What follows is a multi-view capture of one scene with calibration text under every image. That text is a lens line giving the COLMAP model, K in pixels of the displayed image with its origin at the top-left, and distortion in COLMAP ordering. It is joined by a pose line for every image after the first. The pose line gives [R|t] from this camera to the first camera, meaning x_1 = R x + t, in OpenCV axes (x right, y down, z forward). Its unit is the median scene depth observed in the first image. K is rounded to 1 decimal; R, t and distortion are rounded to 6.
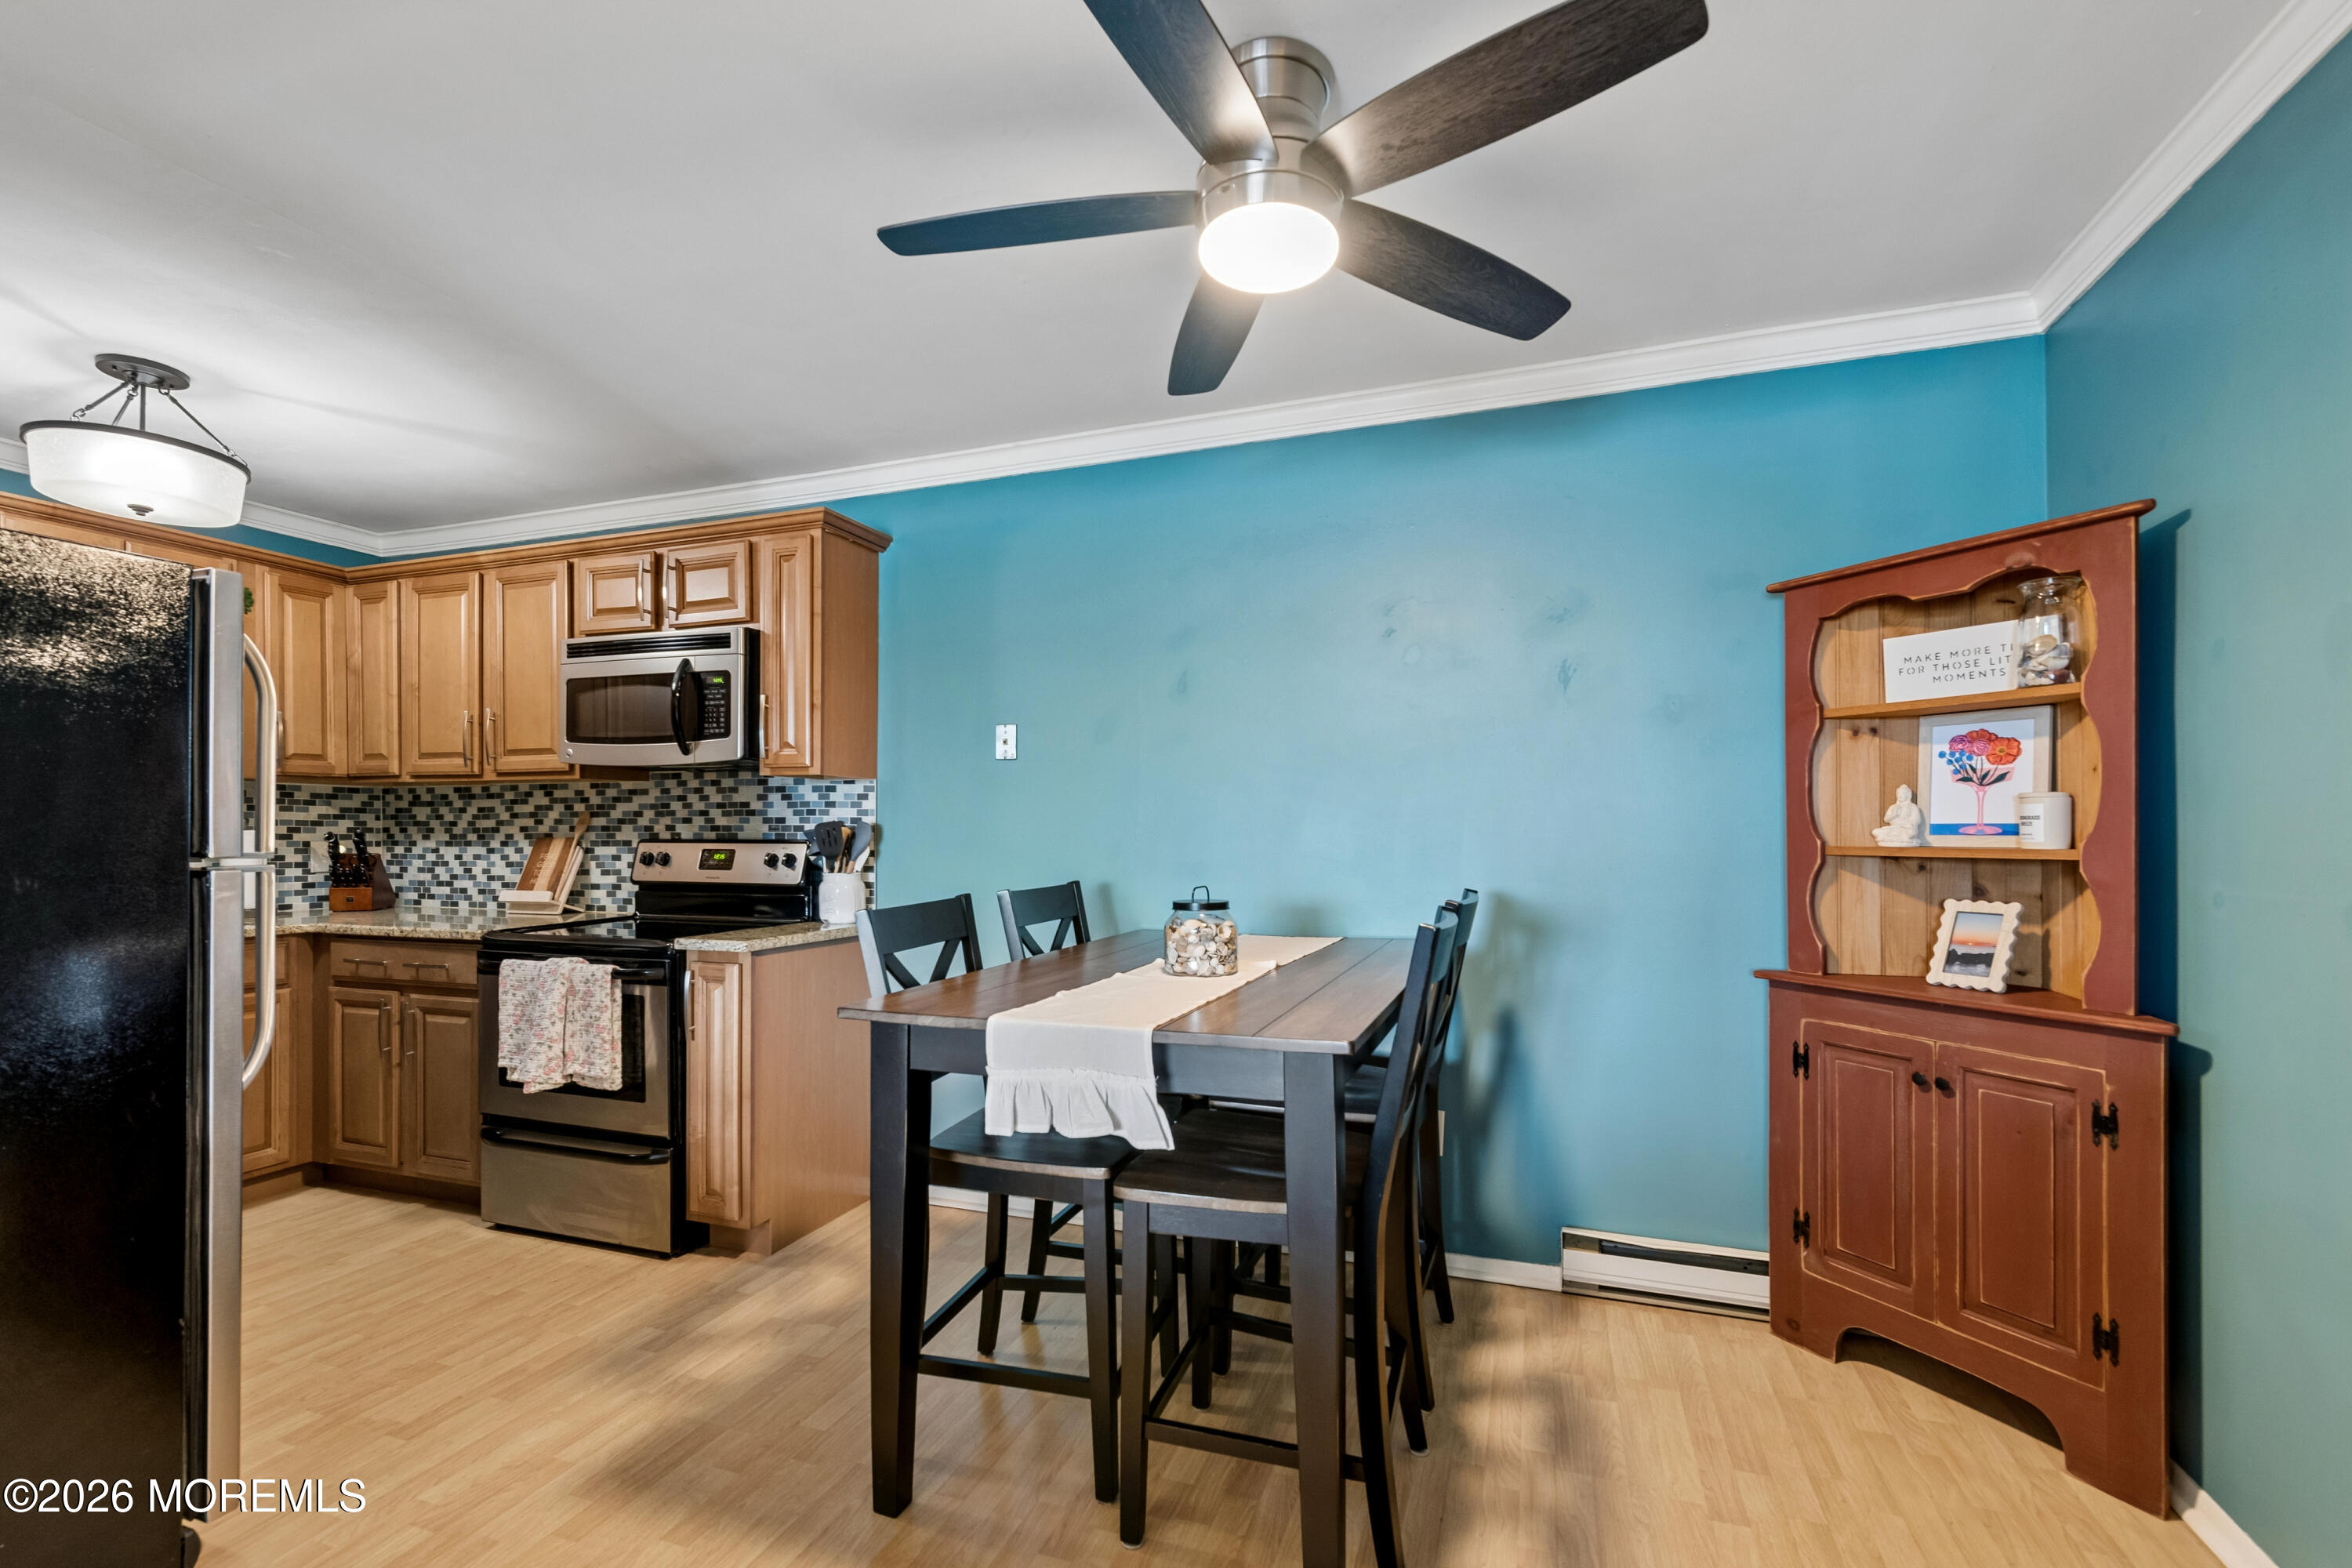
lens RADIAL K [[1027.8, 0, 1171.8], [0, 1027.8, 827.3], [0, 0, 1]] dist [0.000342, 0.000010]
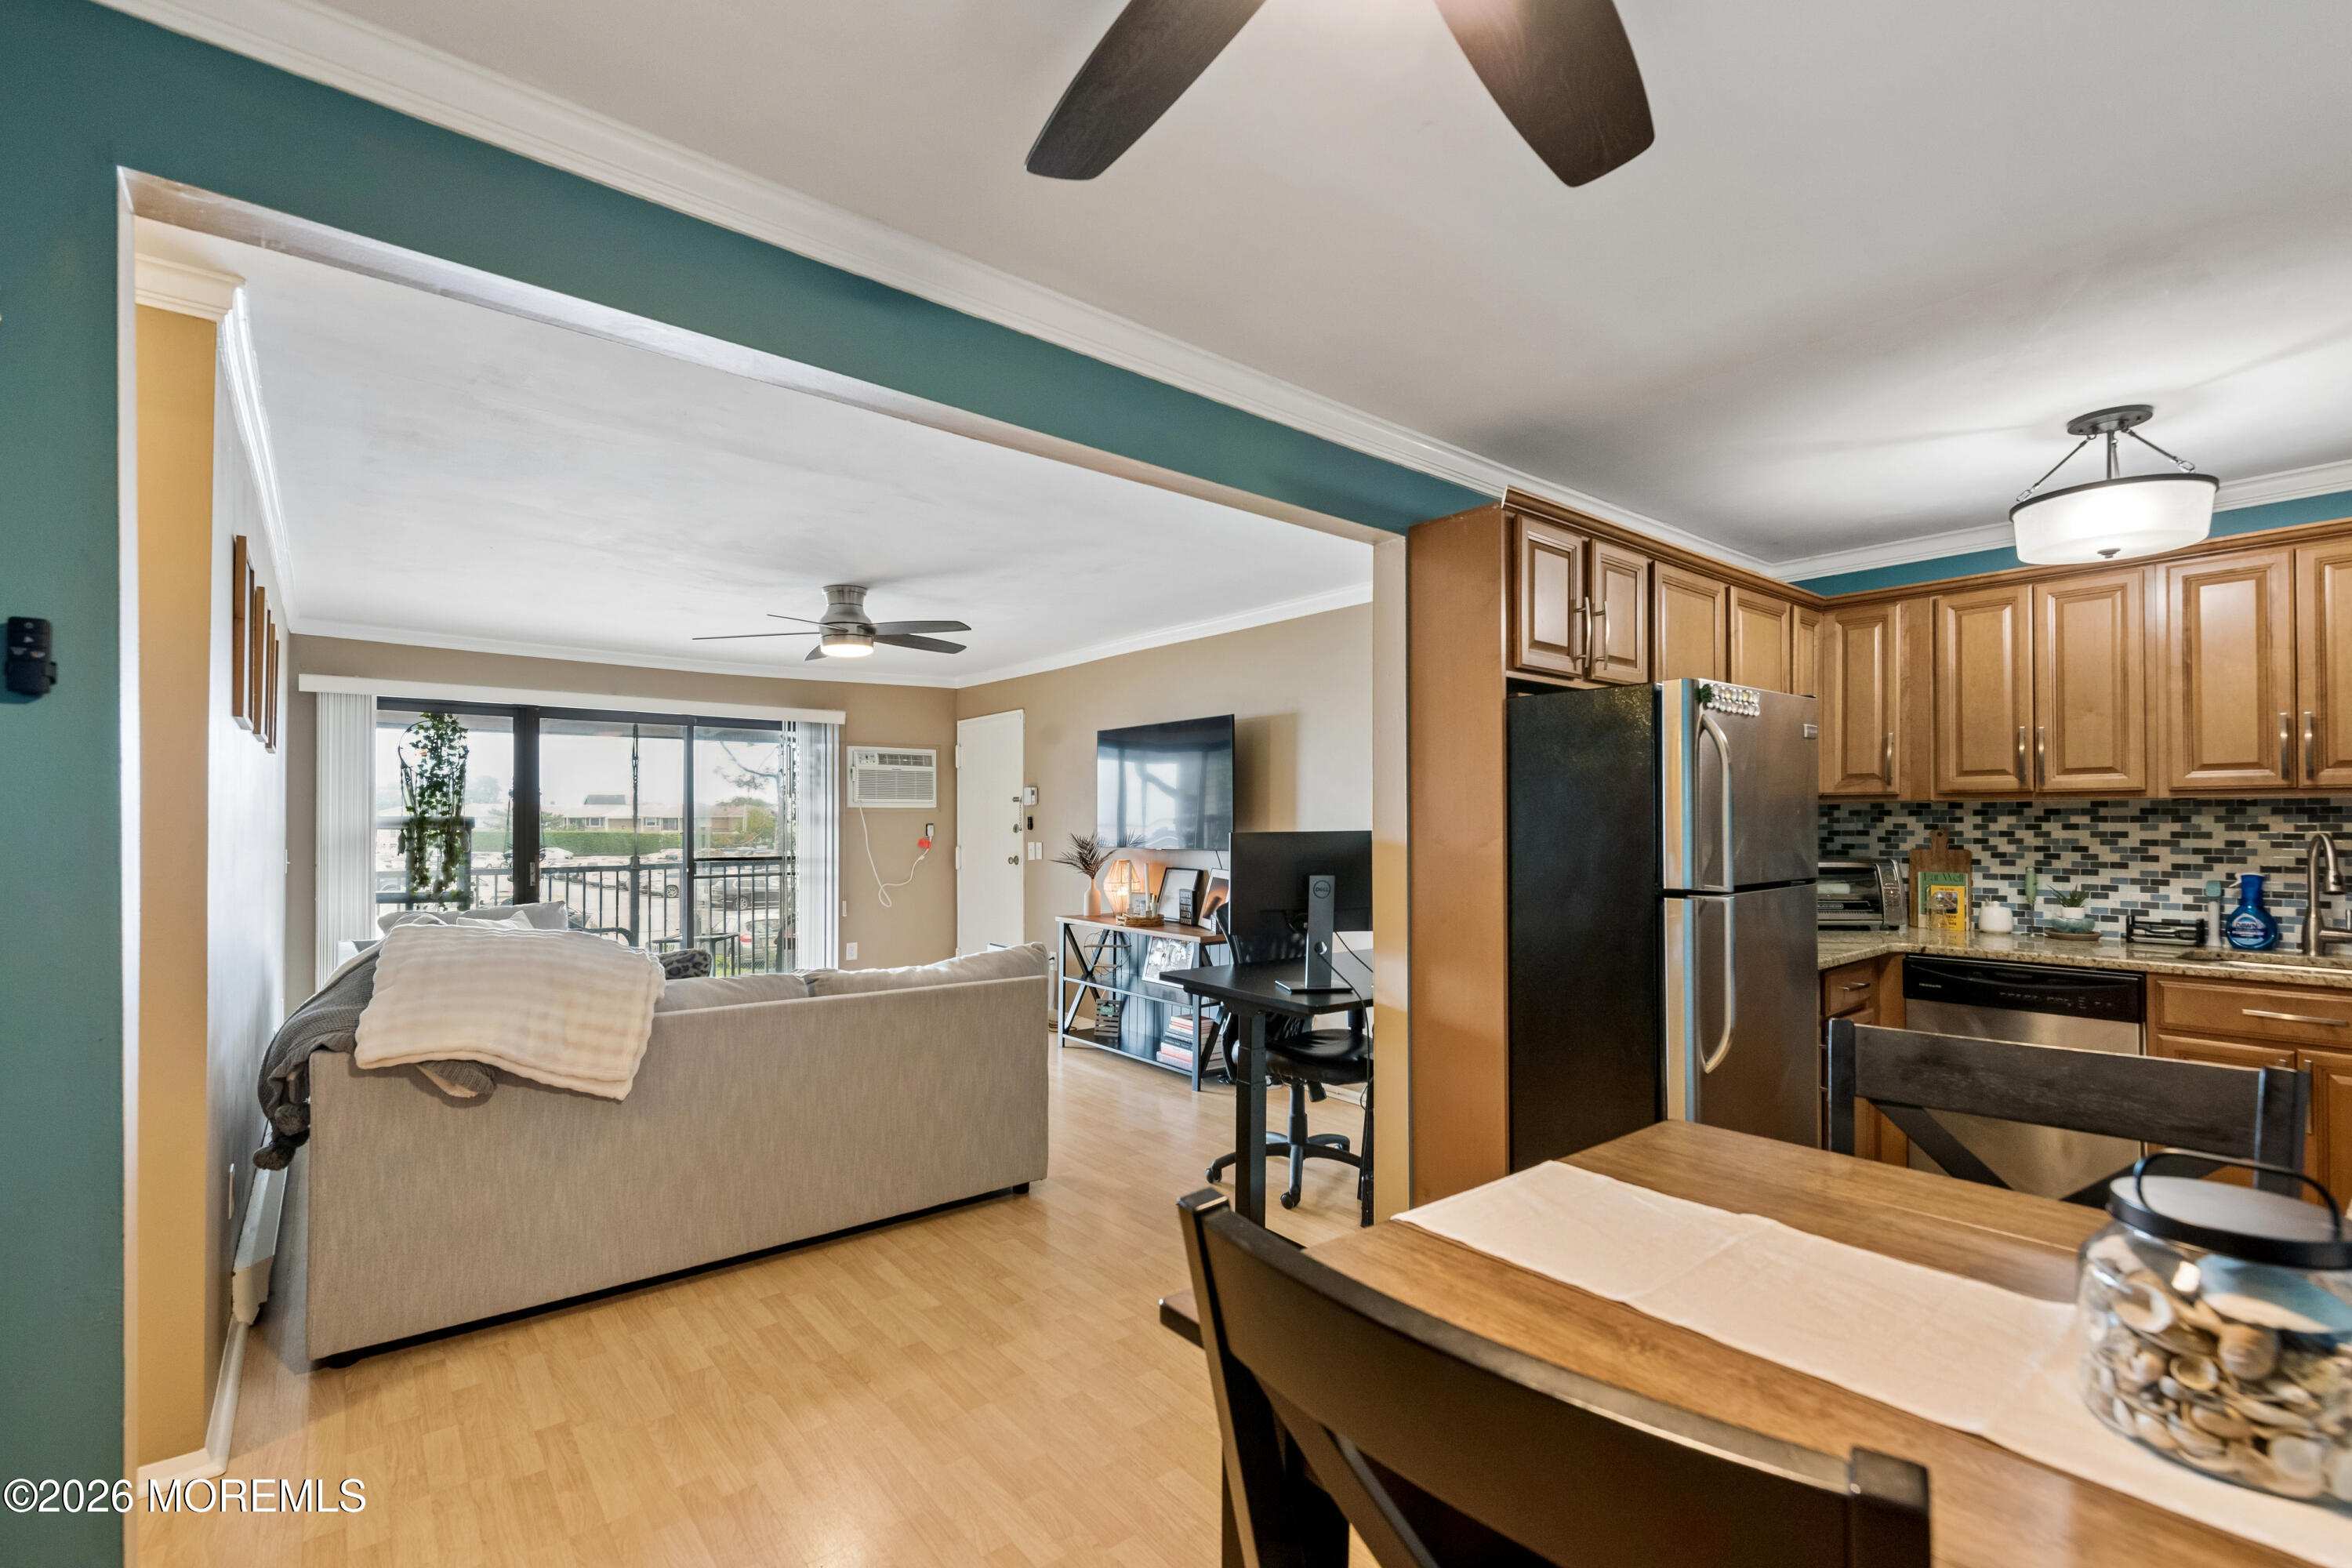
lens RADIAL K [[1029.7, 0, 1177.8], [0, 1029.7, 814.7], [0, 0, 1]] dist [-0.001300, 0.000055]
pose [[-0.515156, -0.005797, -0.857077, 0.312708], [0.004740, 0.999943, -0.009612, -0.031125], [0.857083, -0.009014, -0.515099, 0.599898]]
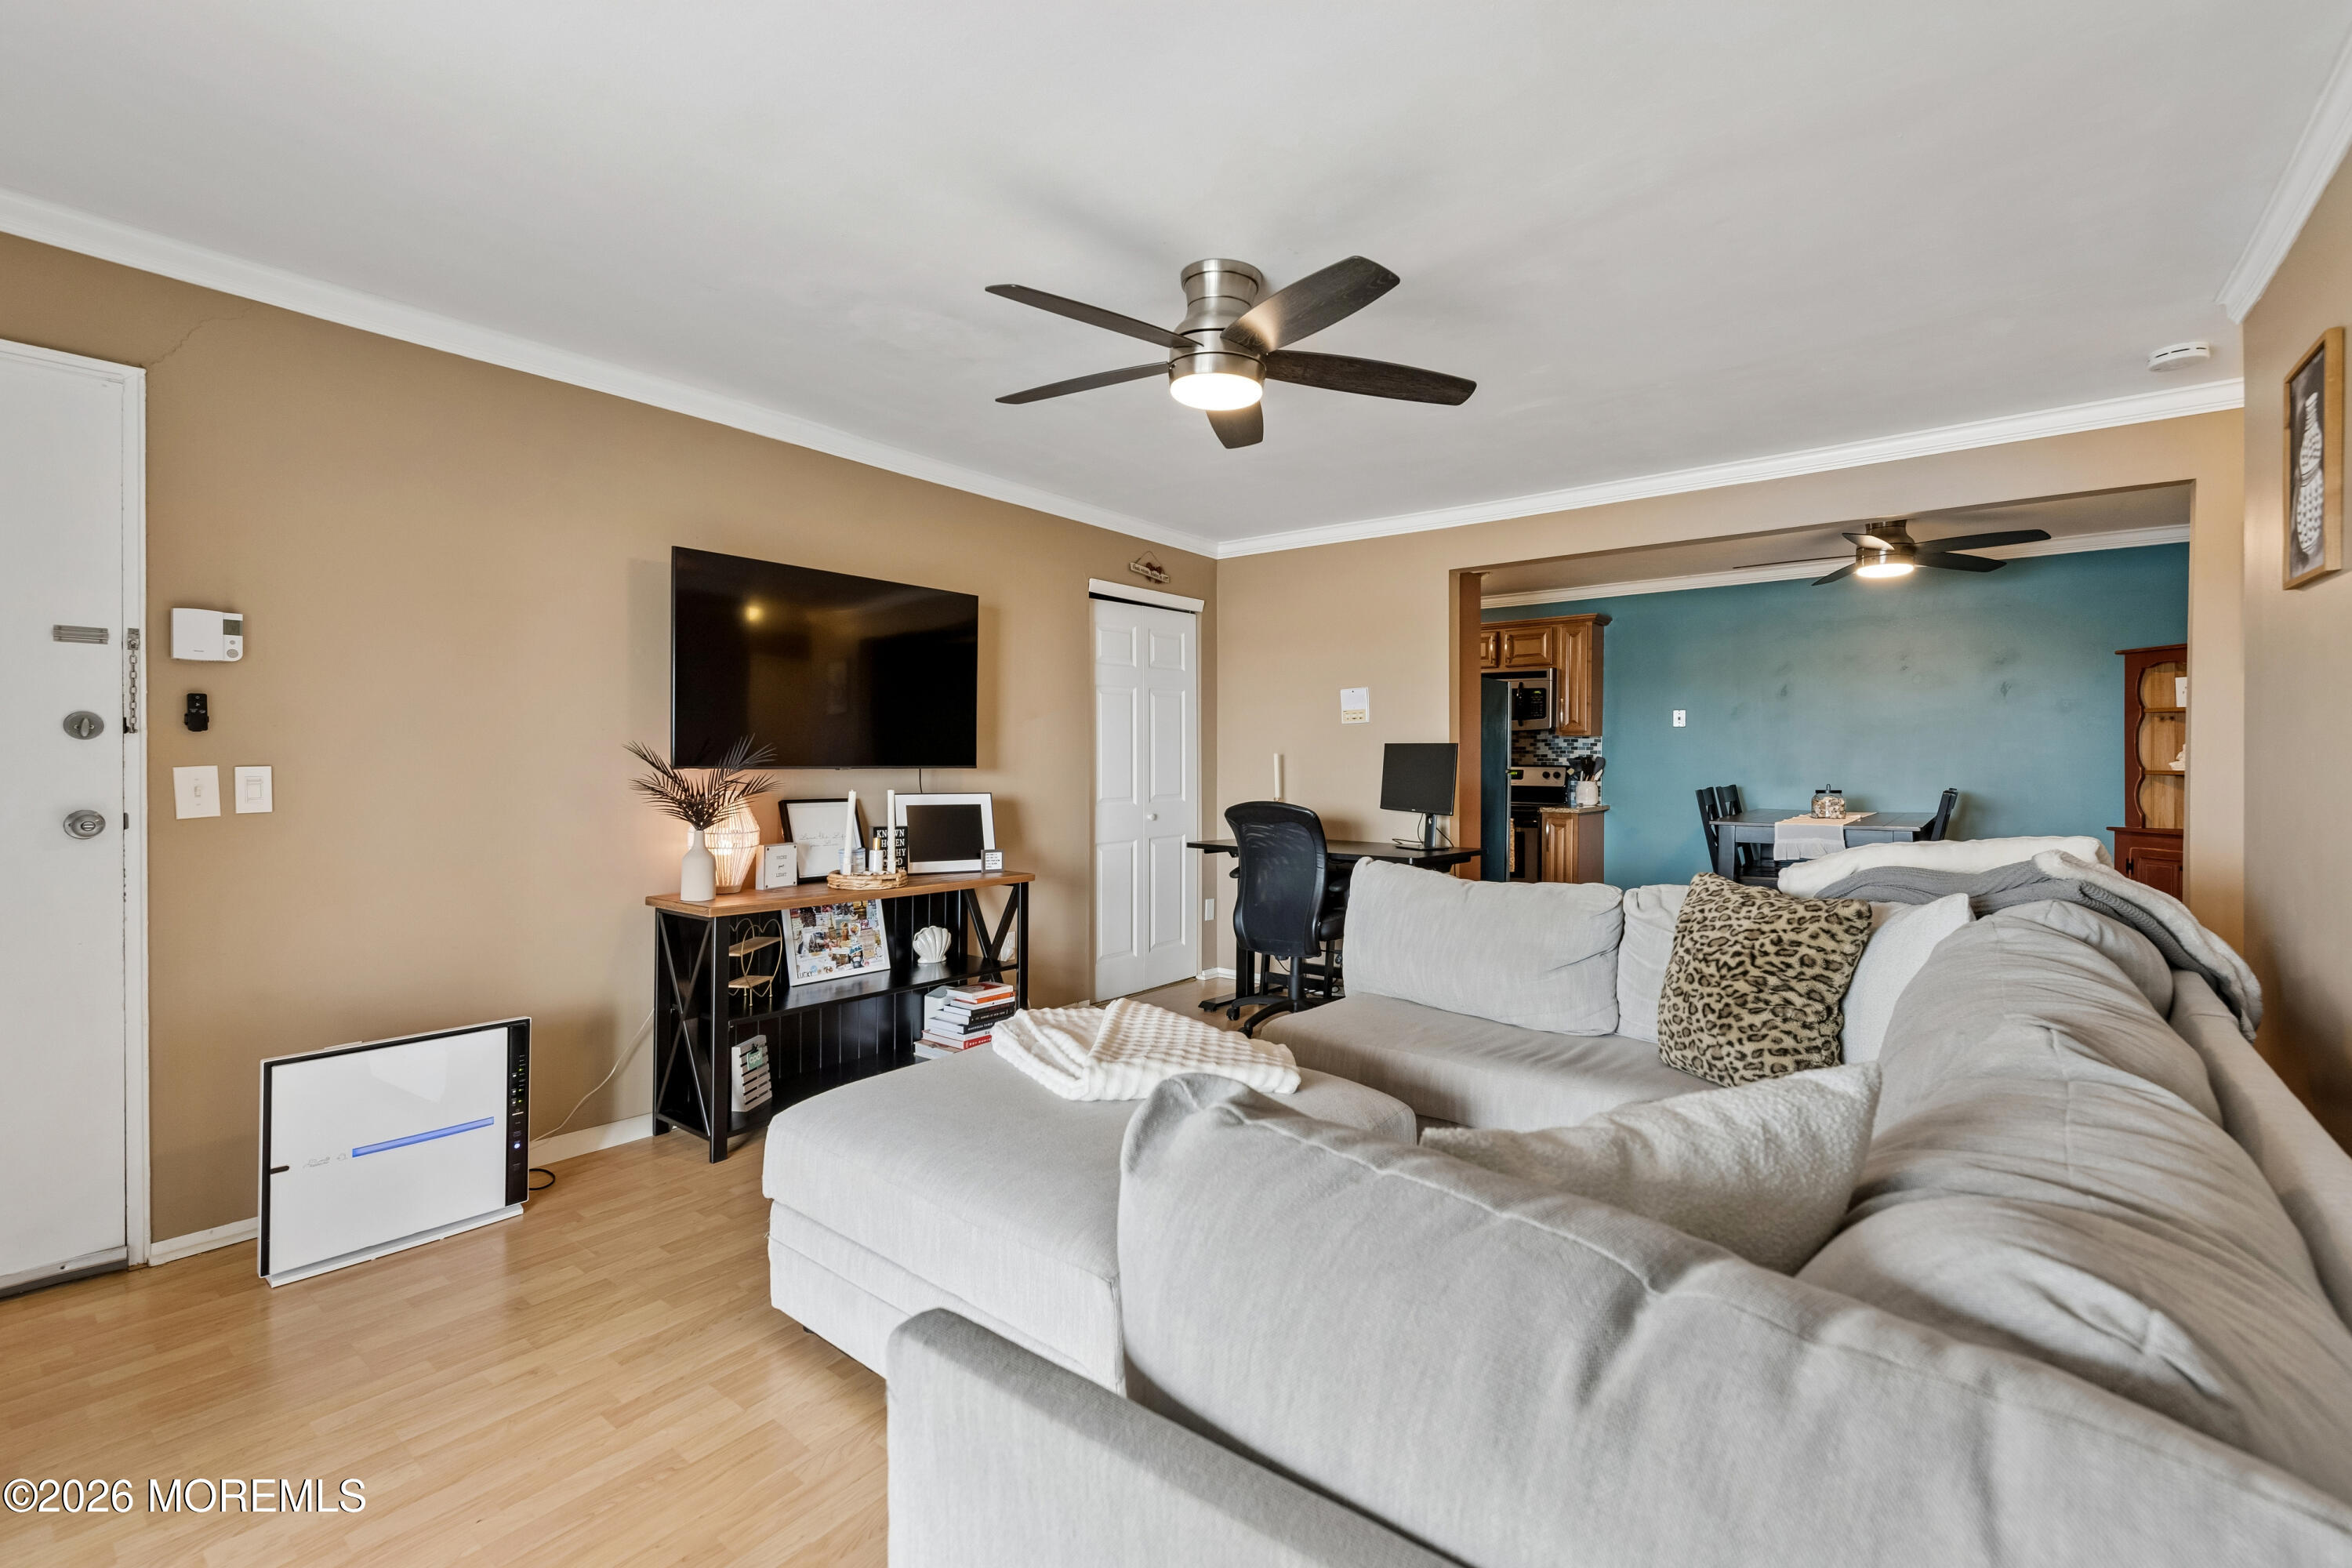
lens RADIAL K [[1012.9, 0, 1171.6], [0, 1012.9, 767.6], [0, 0, 1]] dist [-0.002455, -0.000496]
pose [[0.946801, 0.006430, -0.321755, -0.474043], [-0.002849, 0.999929, 0.011599, -0.005050], [0.321807, -0.010065, 0.946752, -1.268160]]
